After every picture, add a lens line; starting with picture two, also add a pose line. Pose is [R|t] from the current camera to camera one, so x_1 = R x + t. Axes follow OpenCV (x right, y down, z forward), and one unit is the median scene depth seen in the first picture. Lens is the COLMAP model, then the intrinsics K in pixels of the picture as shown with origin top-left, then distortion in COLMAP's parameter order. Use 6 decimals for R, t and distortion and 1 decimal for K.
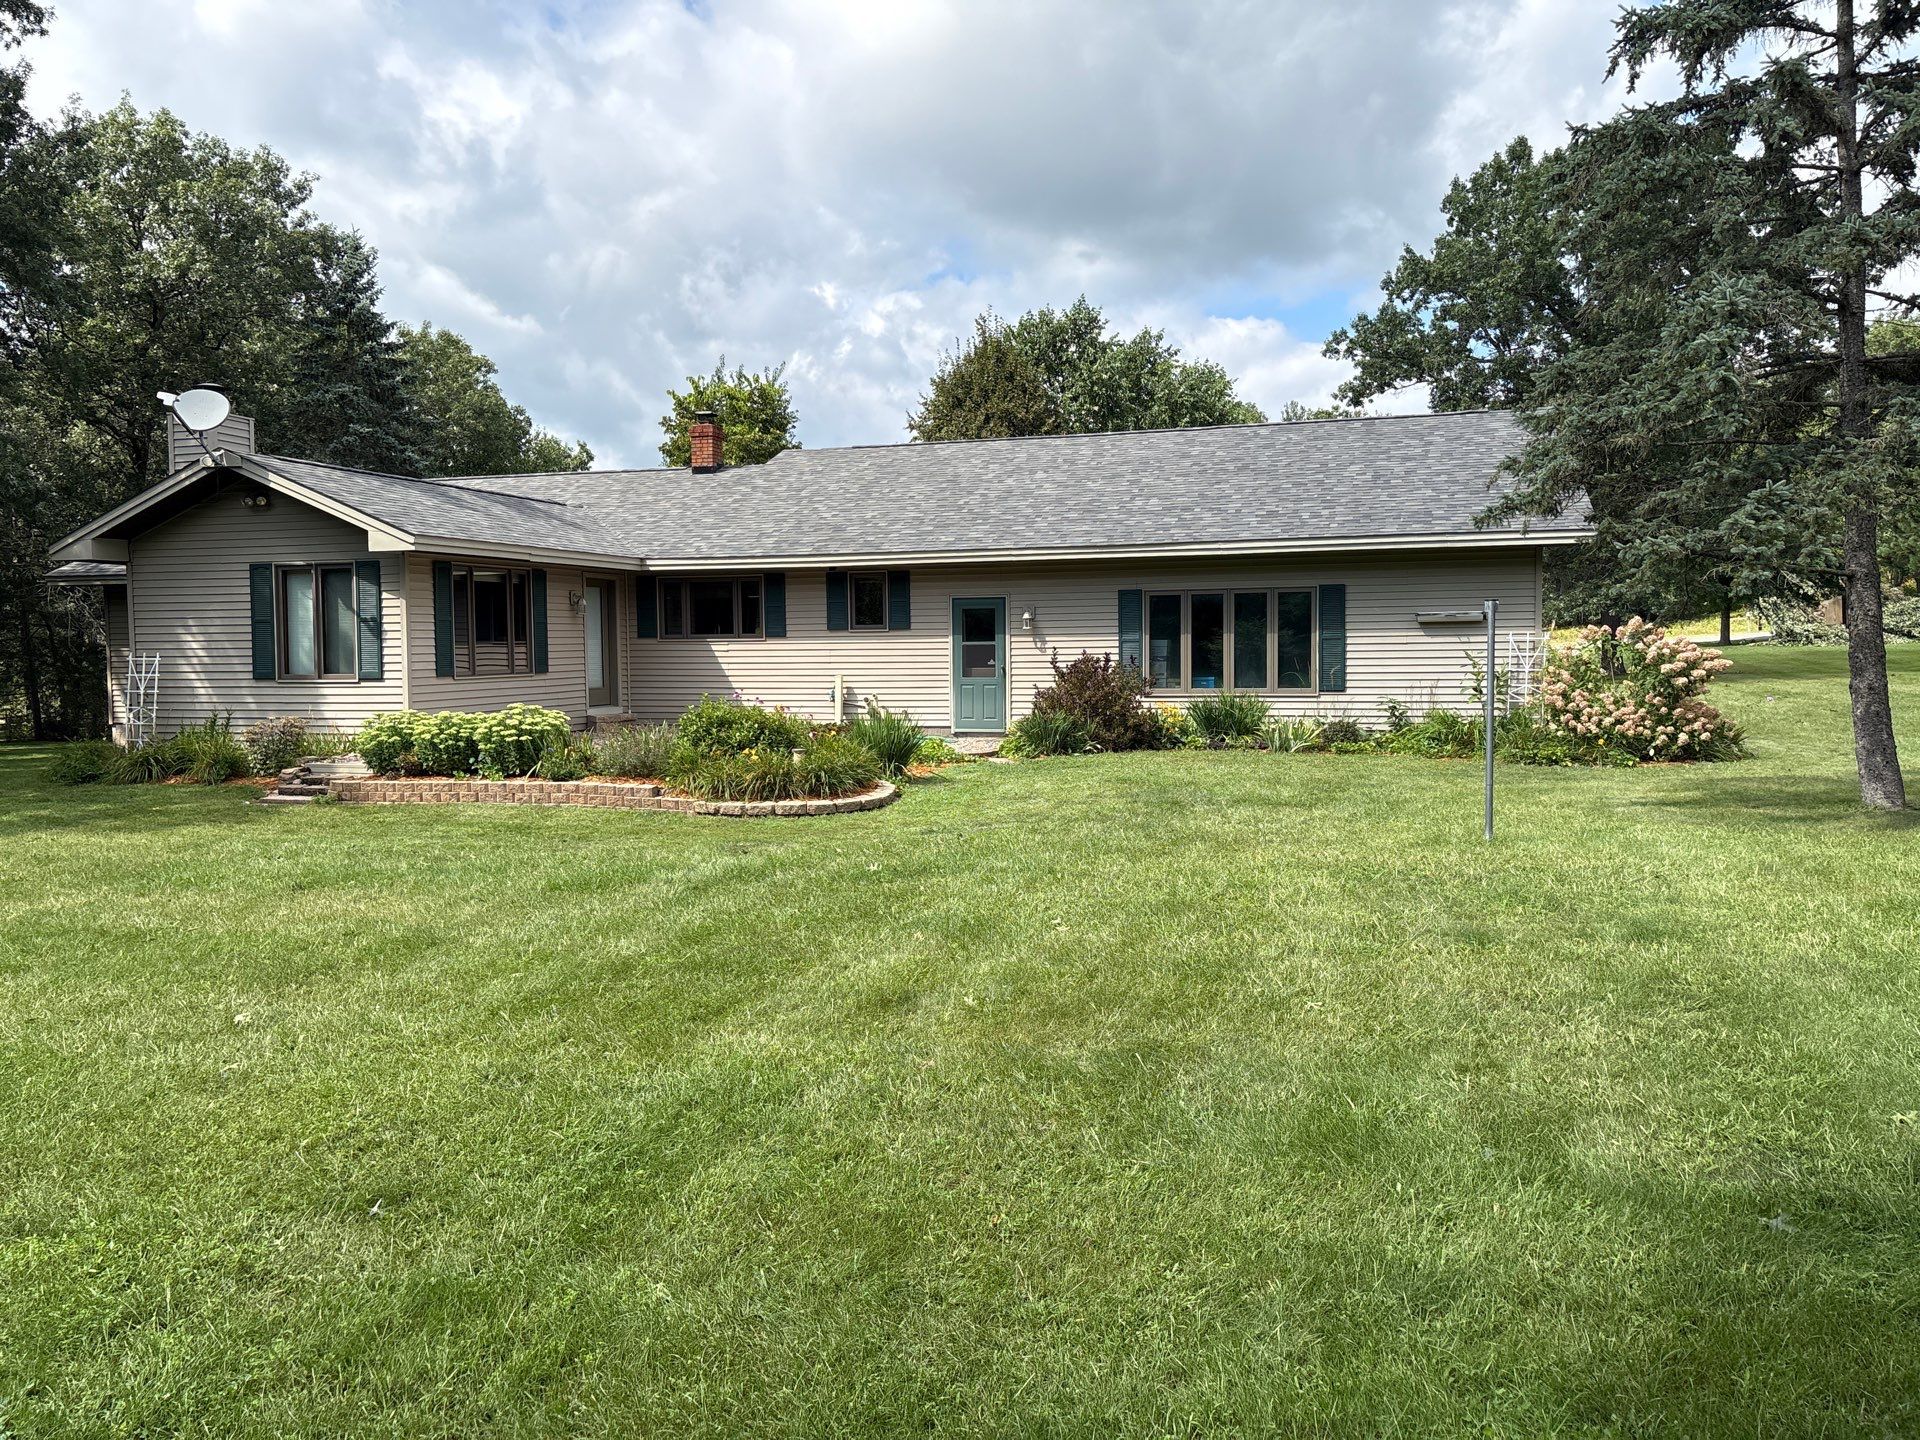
lens RADIAL K [[1450.3, 0, 957.8], [0, 1450.3, 734.8], [0, 0, 1]] dist [0.046100, -0.049607]
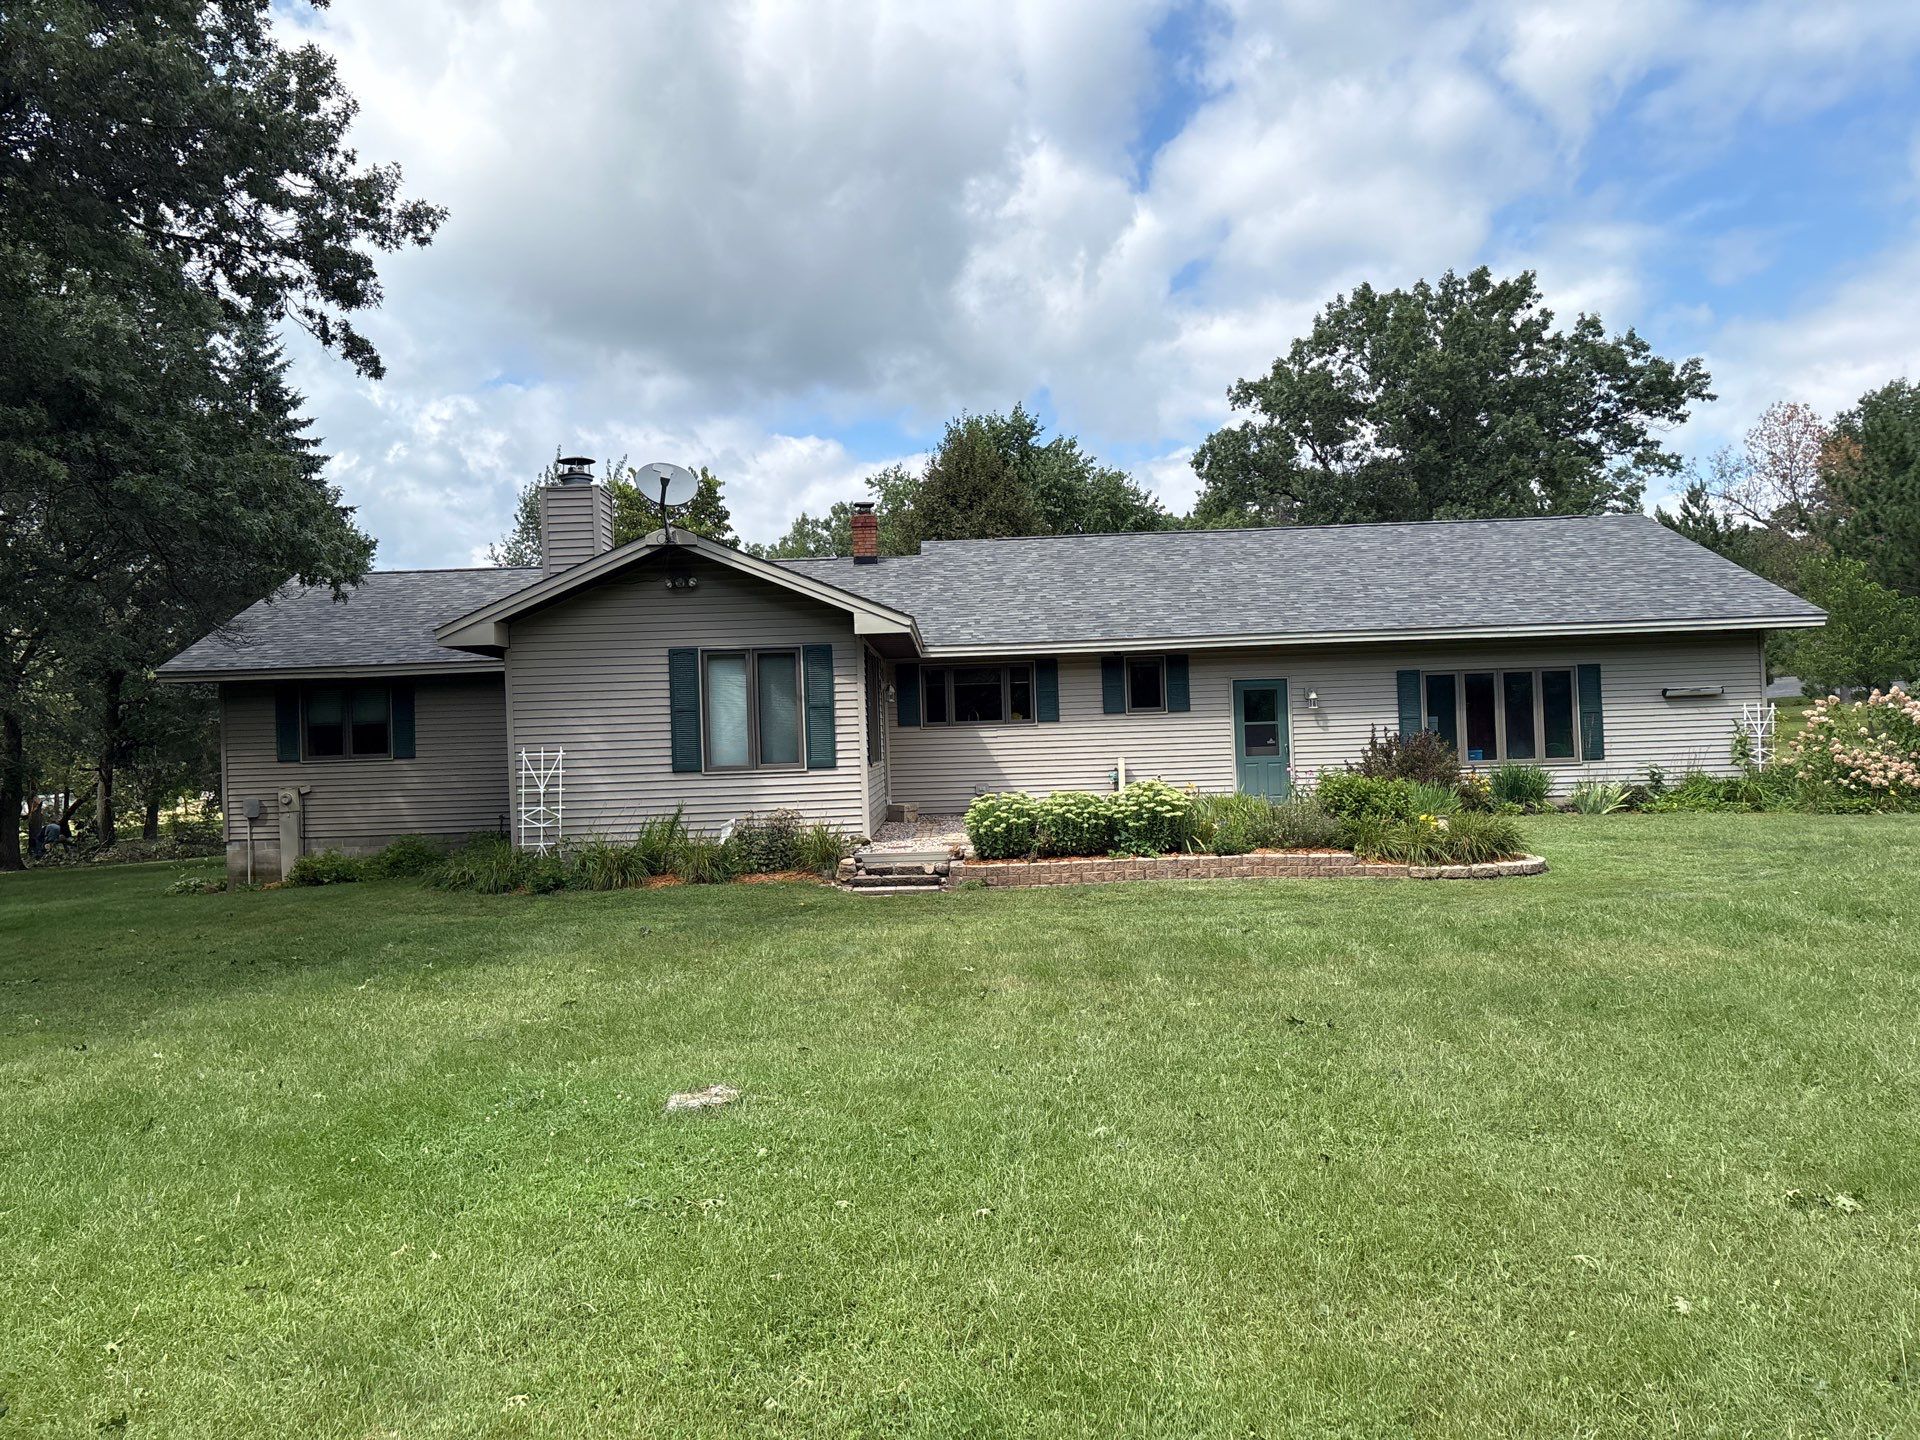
lens RADIAL K [[1450.3, 0, 955.5], [0, 1450.3, 711.6], [0, 0, 1]] dist [0.046100, -0.049607]
pose [[0.961987, -0.016079, 0.272620, -0.511494], [0.039623, 0.995920, -0.081080, 0.005019], [-0.270204, 0.088800, 0.958699, 0.058650]]
